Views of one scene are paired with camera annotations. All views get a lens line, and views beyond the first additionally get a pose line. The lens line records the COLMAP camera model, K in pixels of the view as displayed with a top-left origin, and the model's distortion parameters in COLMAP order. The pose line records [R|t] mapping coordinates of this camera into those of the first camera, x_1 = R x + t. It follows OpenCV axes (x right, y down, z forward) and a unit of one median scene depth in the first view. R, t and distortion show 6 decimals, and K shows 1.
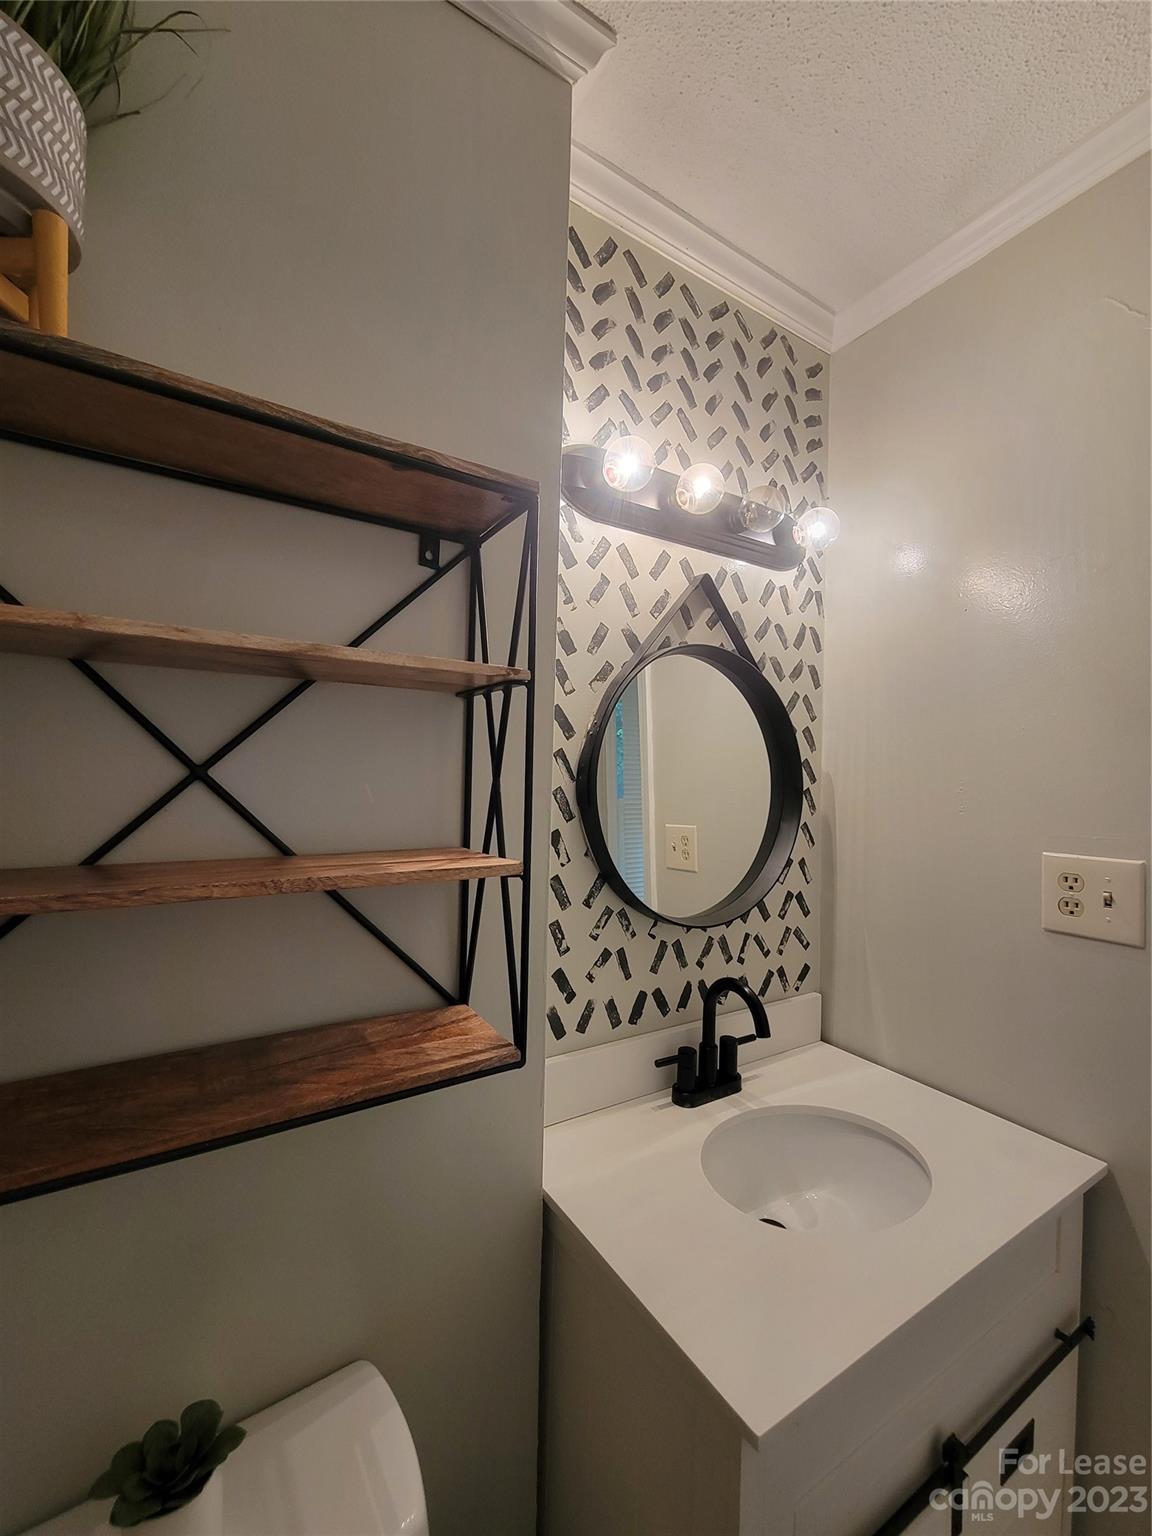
lens RADIAL K [[623.7, 0, 570.4], [0, 623.7, 775.8], [0, 0, 1]] dist [0.001852, -0.000404]
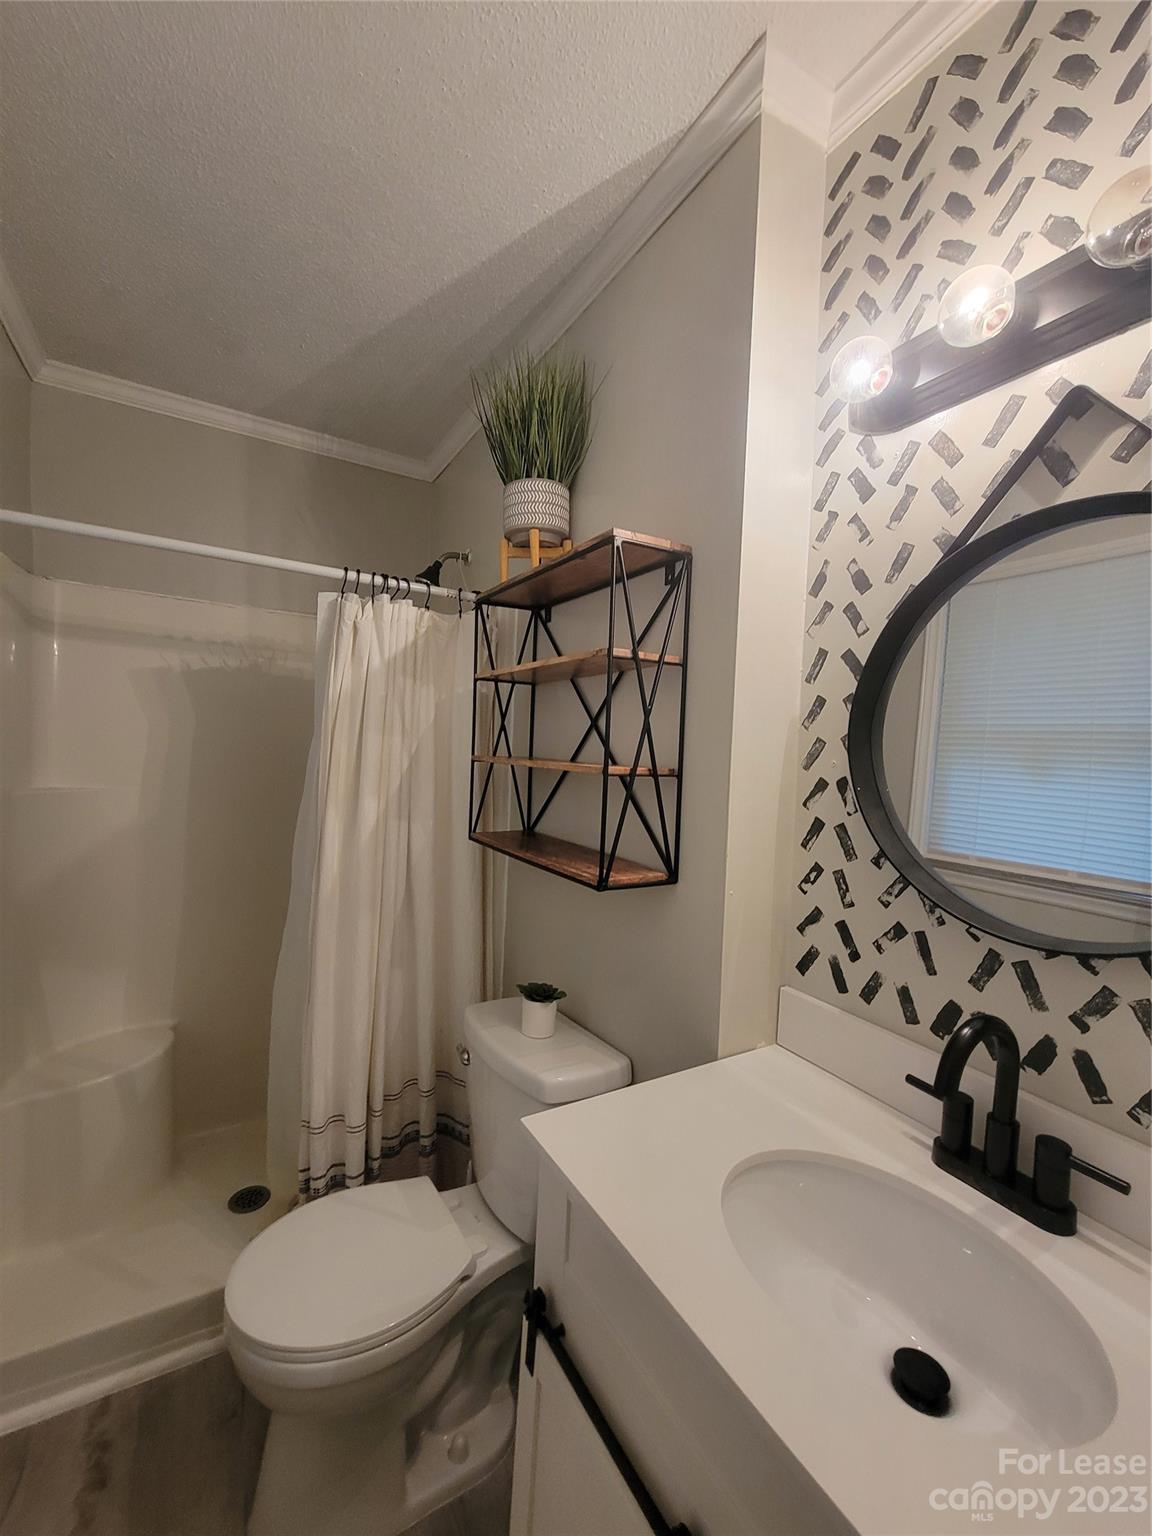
lens RADIAL K [[623.7, 0, 565.5], [0, 623.7, 765.0], [0, 0, 1]] dist [0.001852, -0.000404]
pose [[-0.019435, 0.016615, -0.999673, 0.930065], [-0.035884, 0.999206, 0.017305, 0.064070], [0.999167, 0.036209, -0.018823, 0.560369]]
